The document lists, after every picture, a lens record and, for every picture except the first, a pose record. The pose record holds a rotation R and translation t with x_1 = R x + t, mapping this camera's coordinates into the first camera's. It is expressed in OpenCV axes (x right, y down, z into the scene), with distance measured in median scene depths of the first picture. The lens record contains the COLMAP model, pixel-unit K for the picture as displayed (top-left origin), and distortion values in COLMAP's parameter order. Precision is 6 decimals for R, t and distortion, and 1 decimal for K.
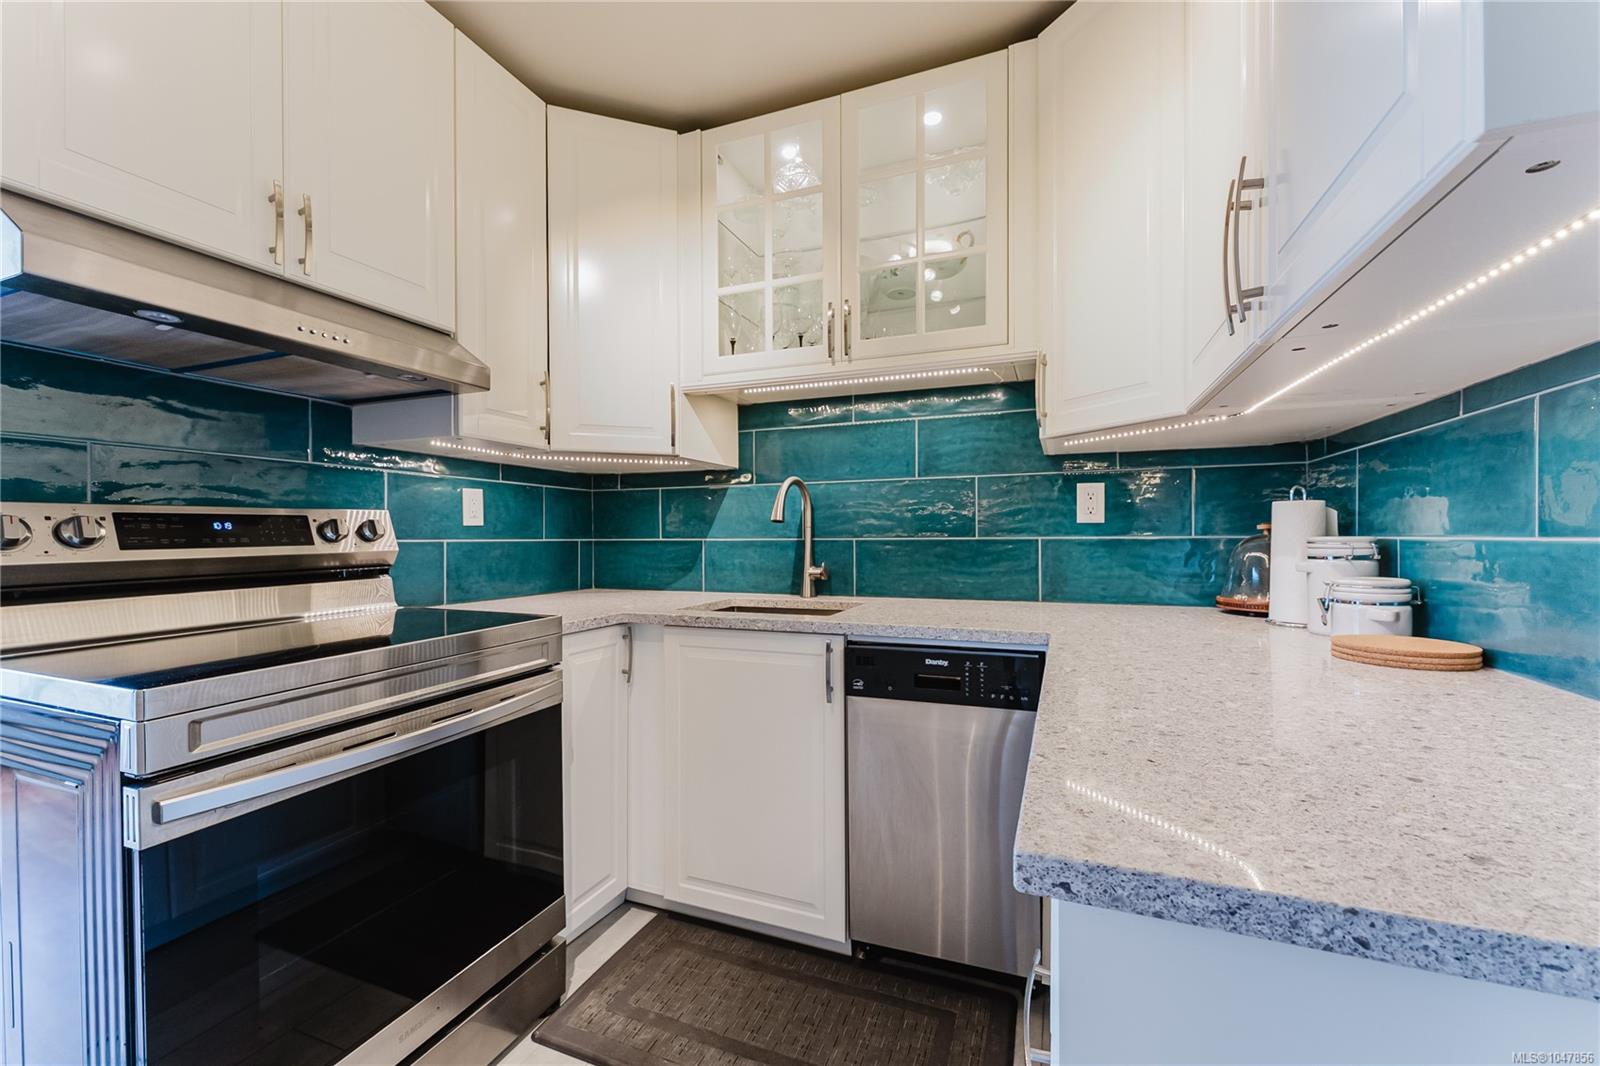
lens RADIAL K [[645.0, 0, 800.0], [0, 645.0, 533.0], [0, 0, 1]] dist [0.003217, -0.000178]
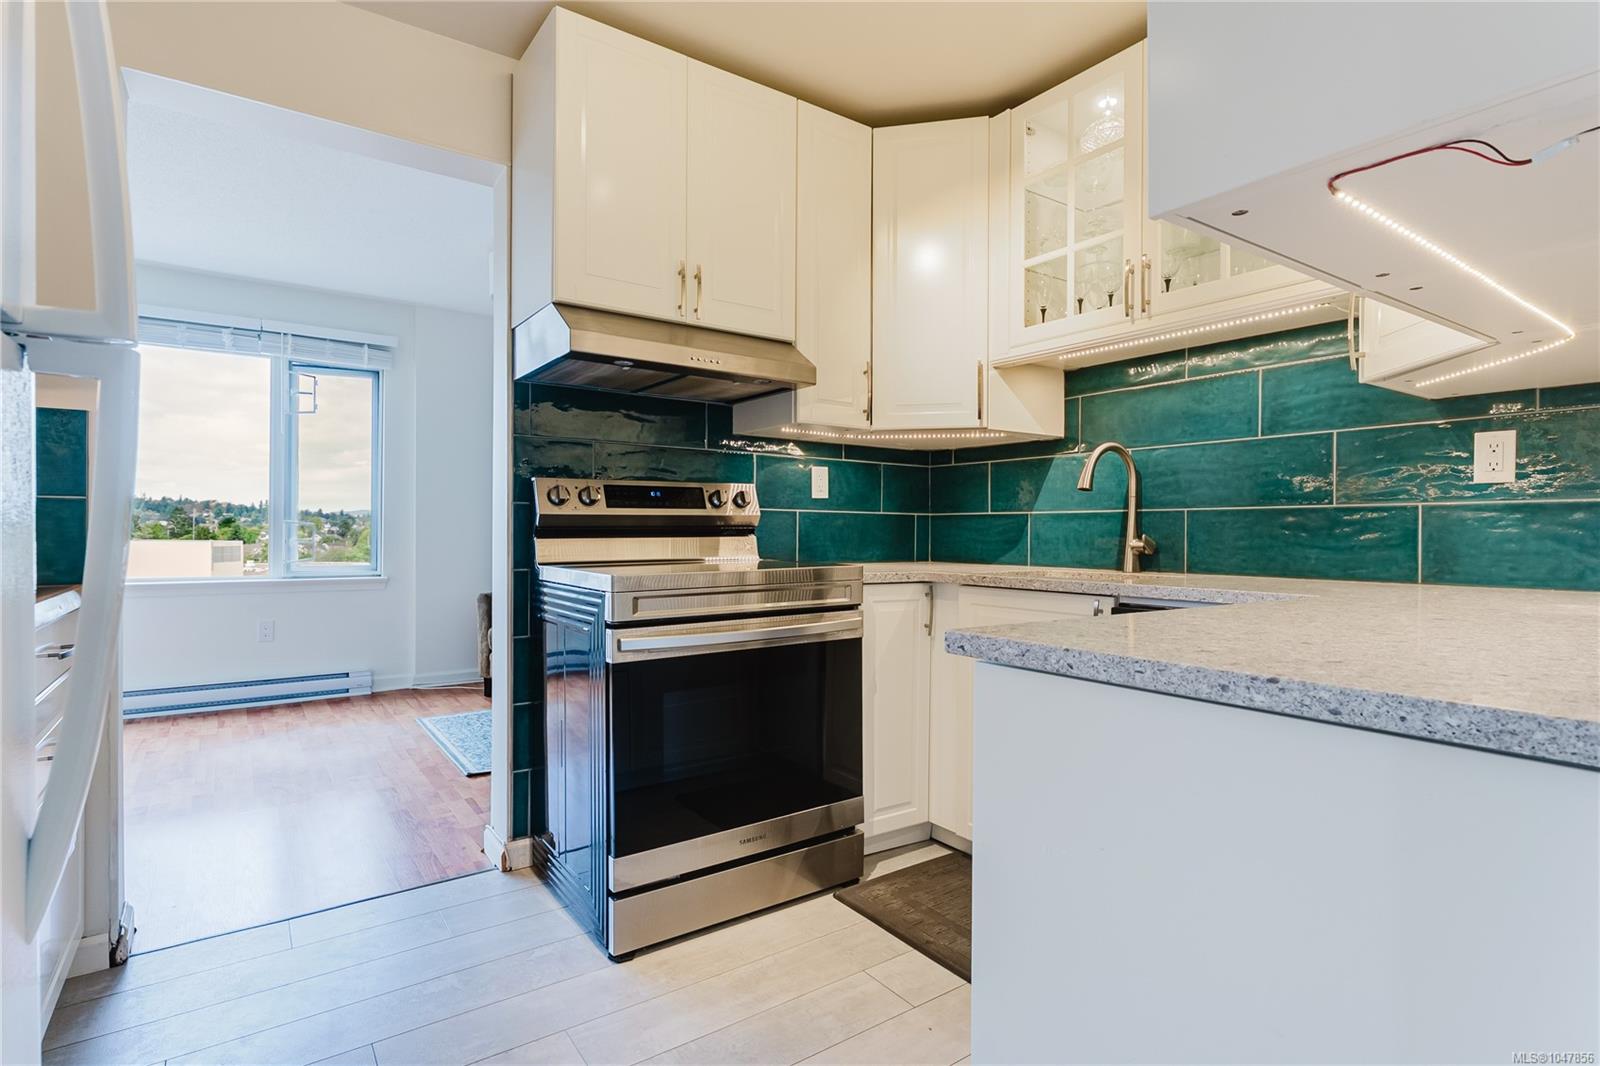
lens RADIAL K [[805.0, 0, 800.0], [0, 805.0, 533.0], [0, 0, 1]] dist [0.000110, -0.000100]
pose [[0.837947, 0.011210, -0.545636, 0.280083], [-0.009090, 0.999937, 0.006584, 0.045365], [0.545676, -0.000557, 0.837996, -0.260957]]
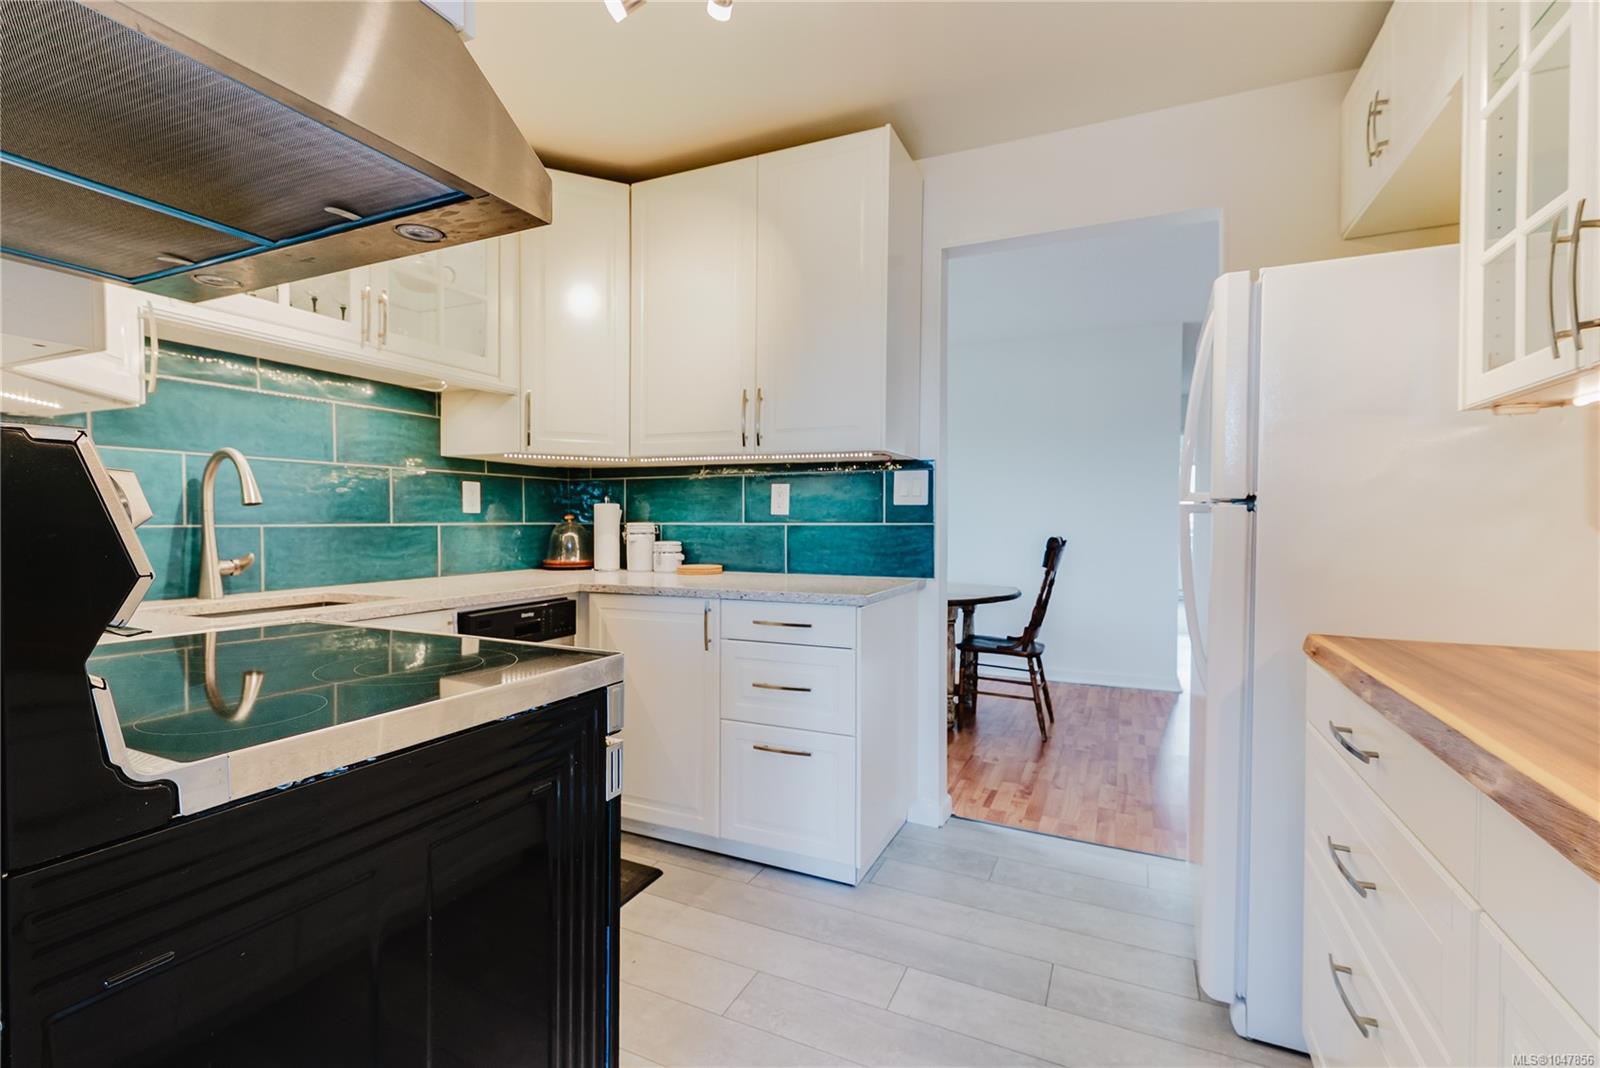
lens RADIAL K [[708.3, 0, 800.0], [0, 708.3, 534.0], [0, 0, 1]] dist [-0.000123, -0.000004]
pose [[0.047475, -0.012530, 0.998794, -0.942708], [-0.003114, 0.999915, 0.012692, 0.007029], [-0.998868, -0.003713, 0.047432, 0.270892]]
